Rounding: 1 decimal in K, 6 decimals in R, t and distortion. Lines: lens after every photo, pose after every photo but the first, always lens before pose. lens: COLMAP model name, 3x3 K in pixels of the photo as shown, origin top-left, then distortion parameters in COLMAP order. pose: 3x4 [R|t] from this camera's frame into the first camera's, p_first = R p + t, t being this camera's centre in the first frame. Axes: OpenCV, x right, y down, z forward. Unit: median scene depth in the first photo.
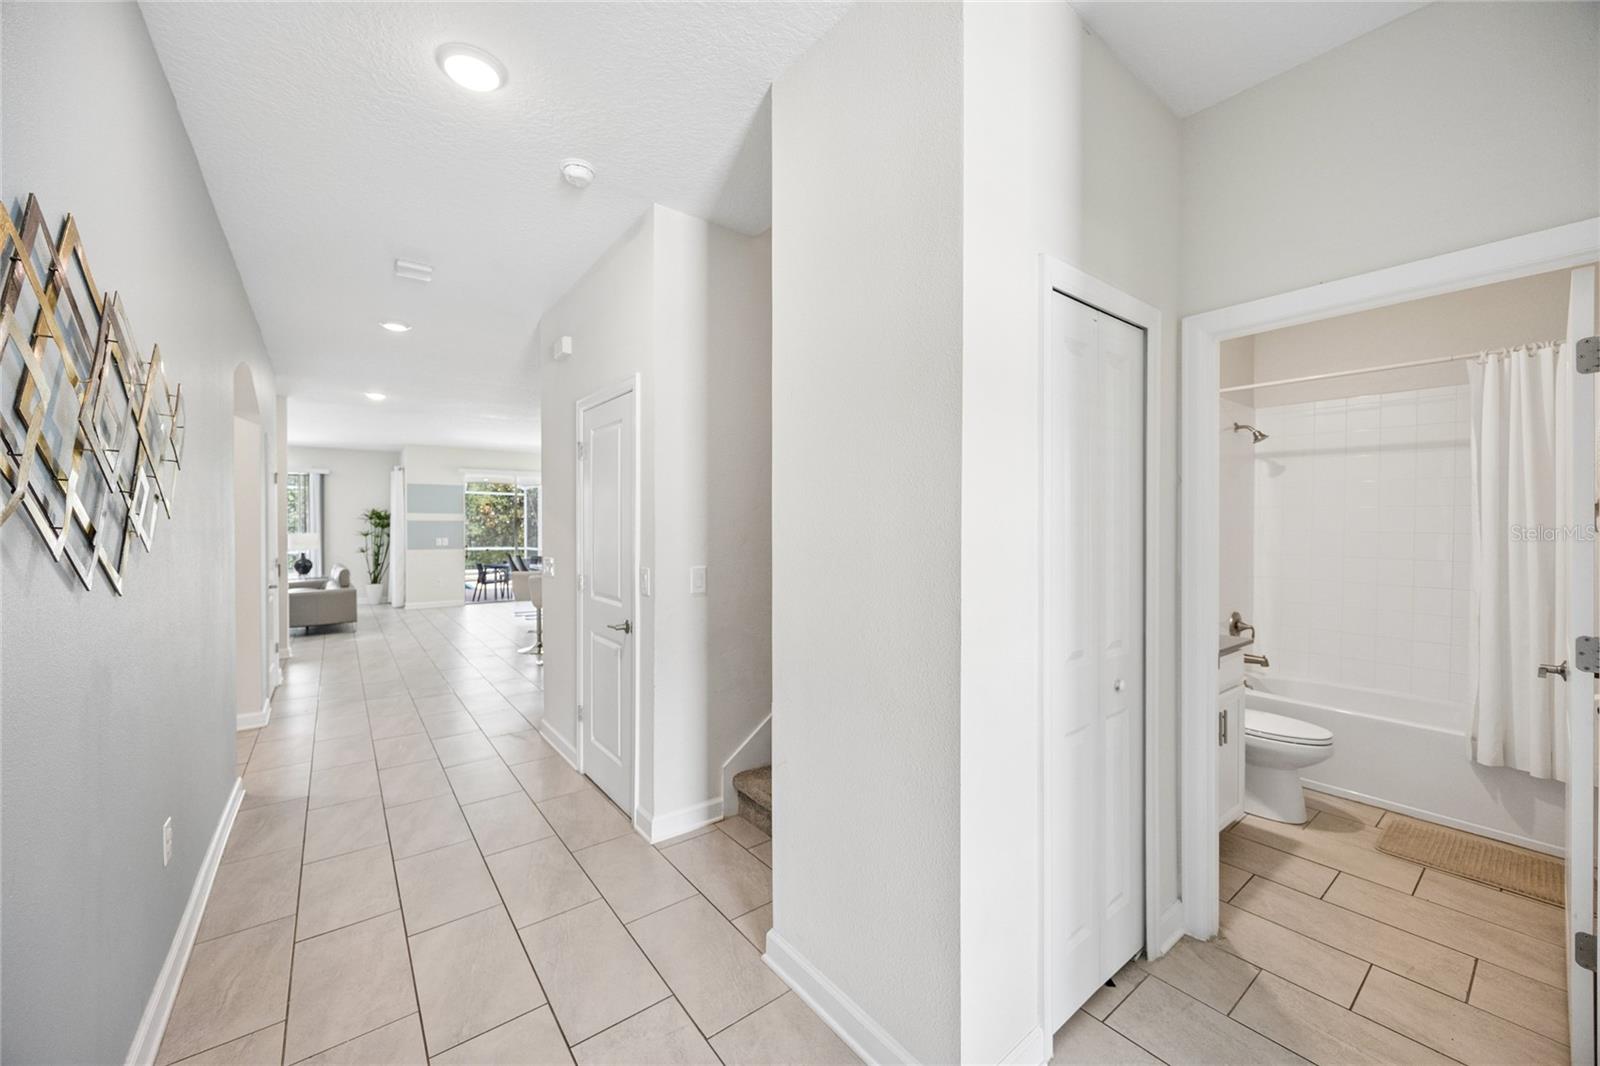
lens RADIAL K [[612.6, 0, 807.8], [0, 612.6, 527.2], [0, 0, 1]] dist [0.001992, 0.000270]
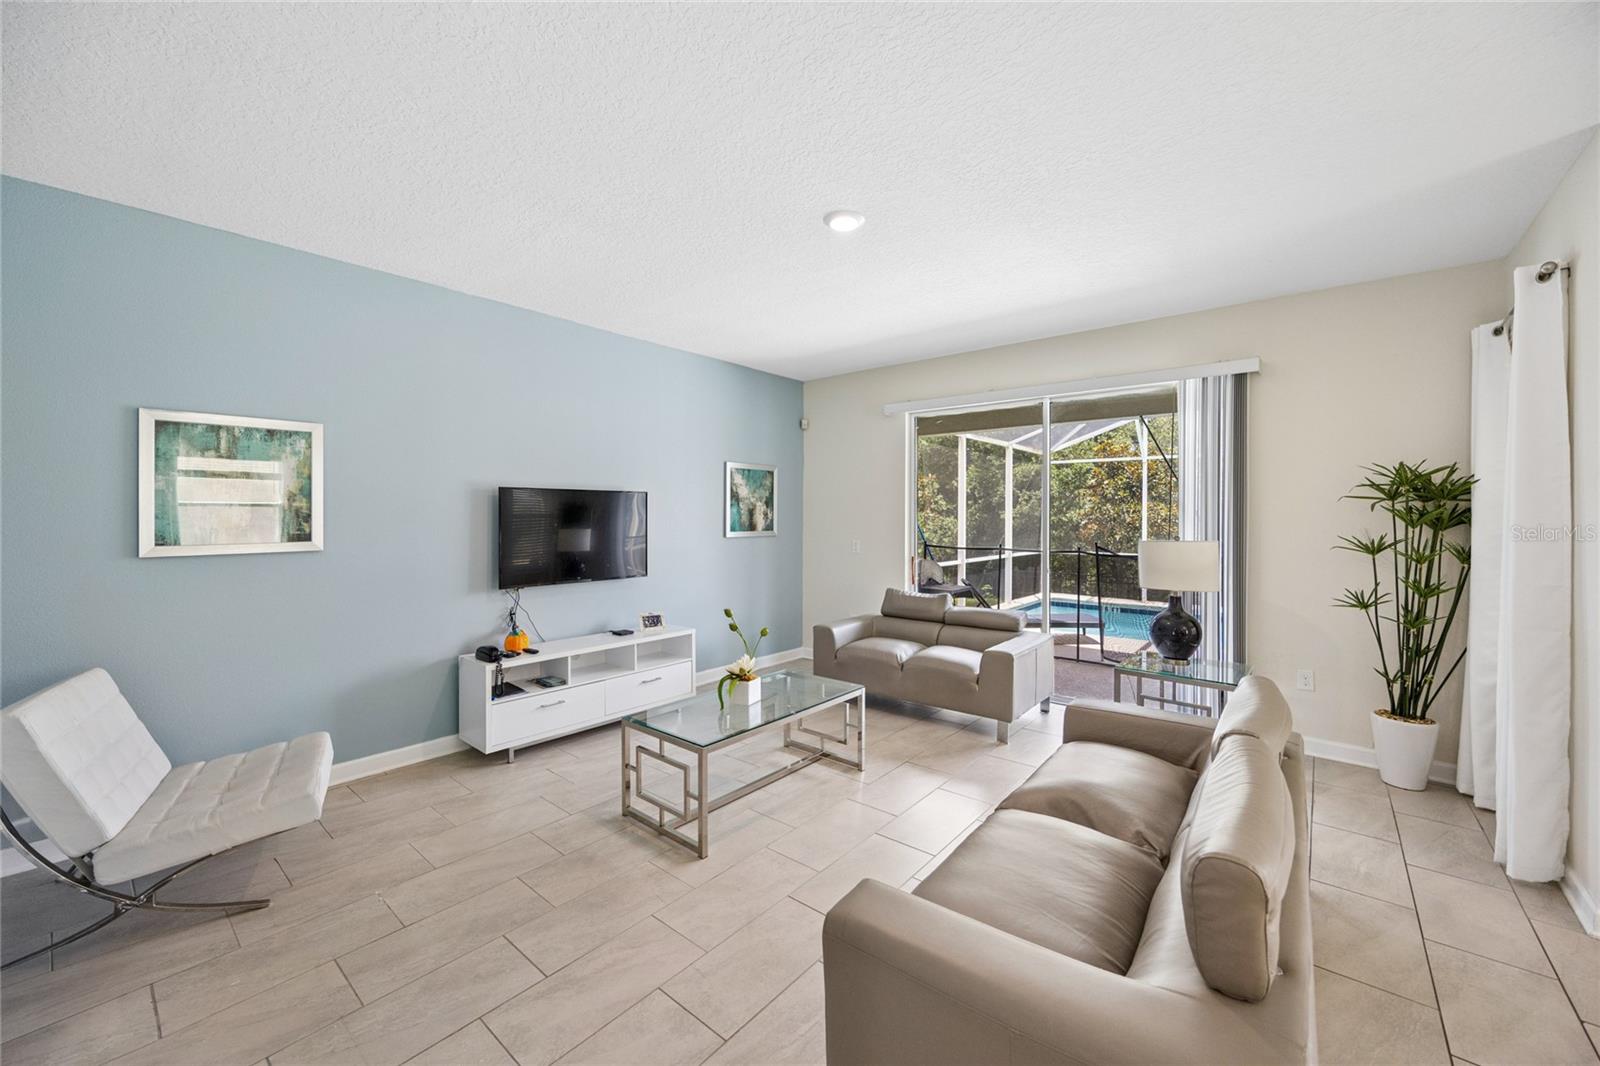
lens RADIAL K [[624.8, 0, 804.7], [0, 624.8, 509.9], [0, 0, 1]] dist [0.009877, 0.000209]
pose [[0.215488, 0.000703, -0.976506, -0.472230], [-0.007316, 0.999973, -0.000894, -0.005037], [0.976479, 0.007337, 0.215488, 0.651691]]
